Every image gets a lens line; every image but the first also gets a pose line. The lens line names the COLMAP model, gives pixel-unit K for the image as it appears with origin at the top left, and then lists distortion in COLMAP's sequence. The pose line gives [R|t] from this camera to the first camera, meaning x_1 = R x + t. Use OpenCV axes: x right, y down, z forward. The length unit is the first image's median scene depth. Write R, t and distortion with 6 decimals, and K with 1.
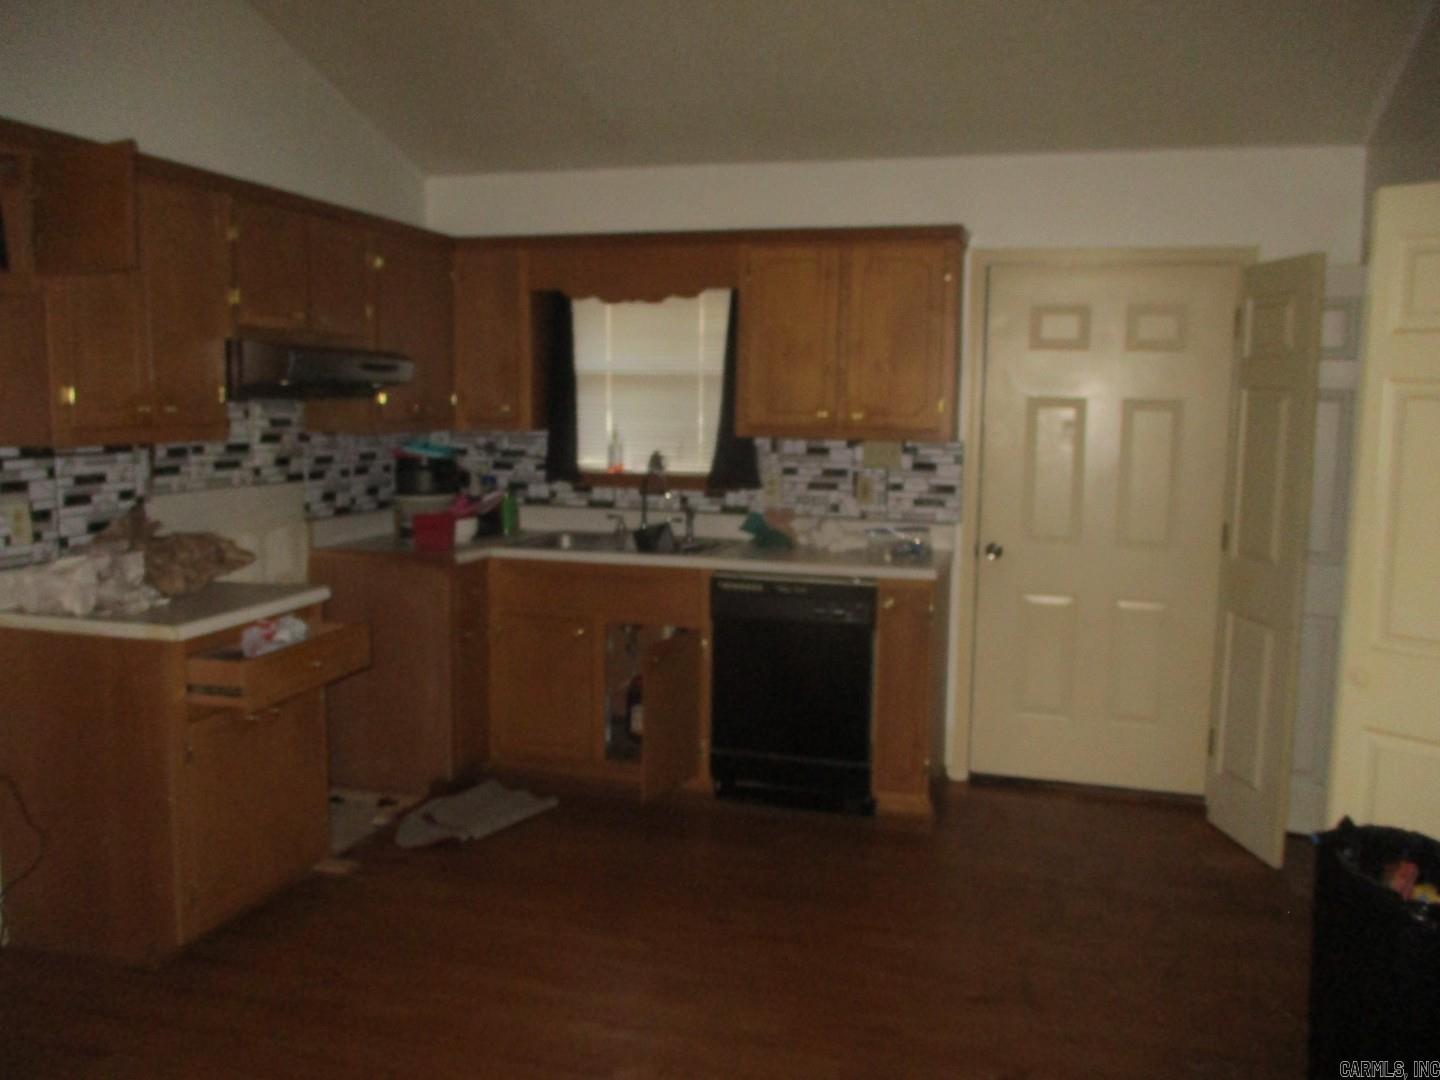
lens RADIAL K [[1192.1, 0, 720.0], [0, 1192.1, 540.0], [0, 0, 1]] dist [-0.045151, -0.005287]
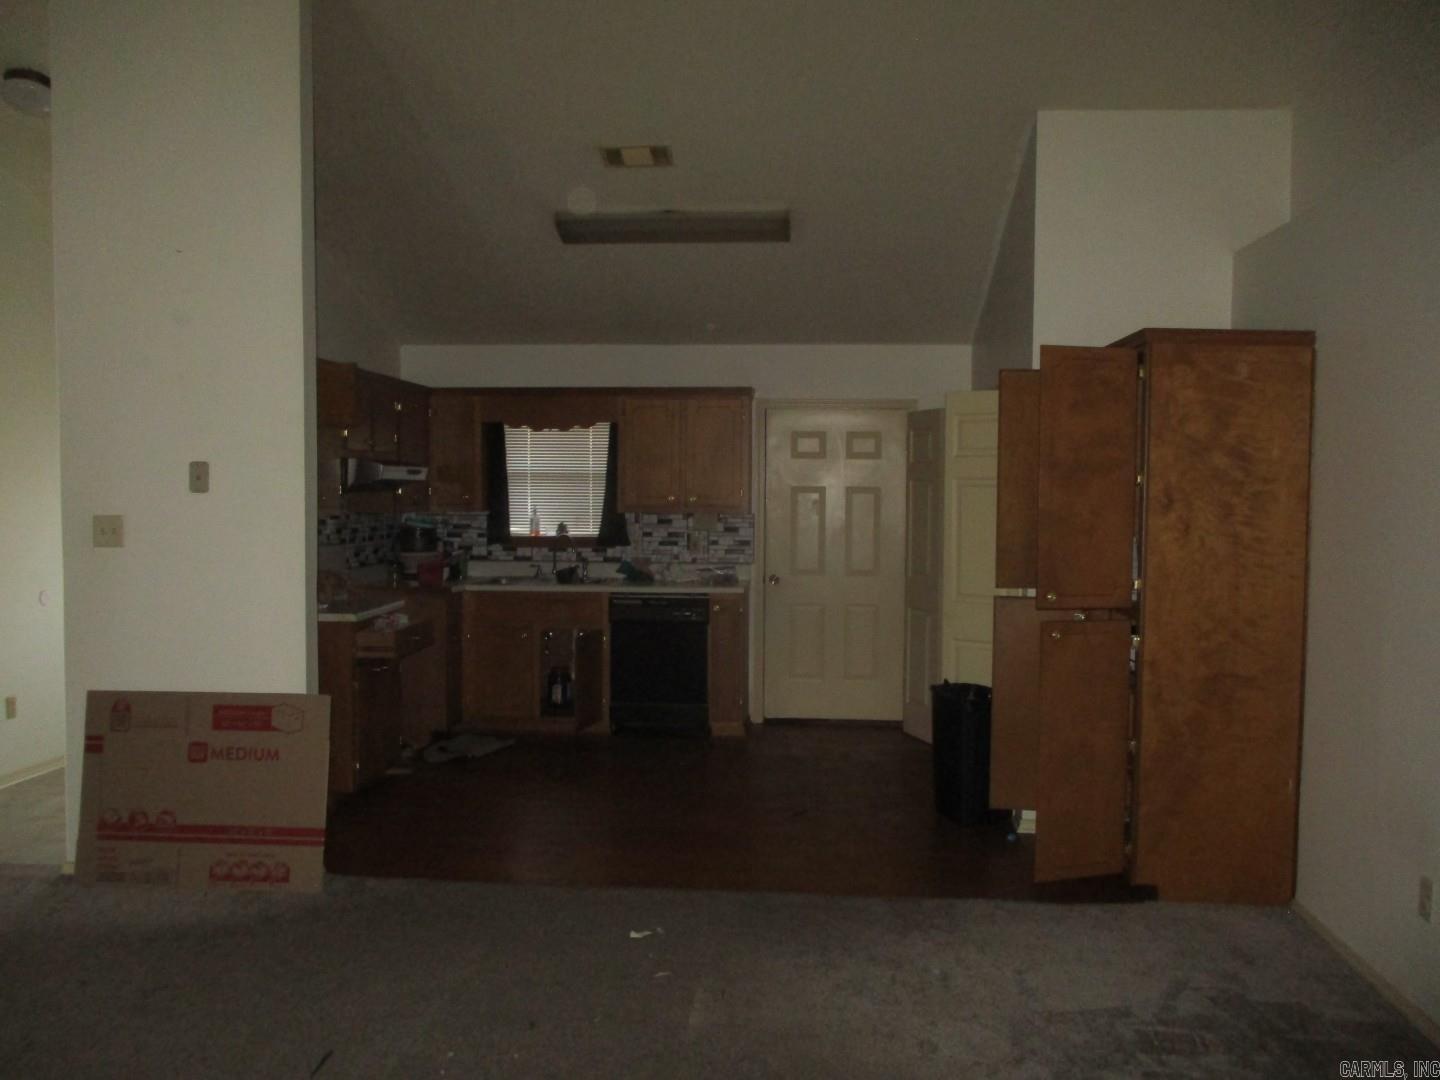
lens RADIAL K [[1192.1, 0, 720.0], [0, 1192.1, 540.0], [0, 0, 1]] dist [-0.045151, -0.005287]
pose [[0.980380, -0.016986, 0.196382, -0.163364], [0.031551, 0.996957, -0.071278, 0.068223], [-0.194574, 0.076075, 0.977933, -0.591866]]
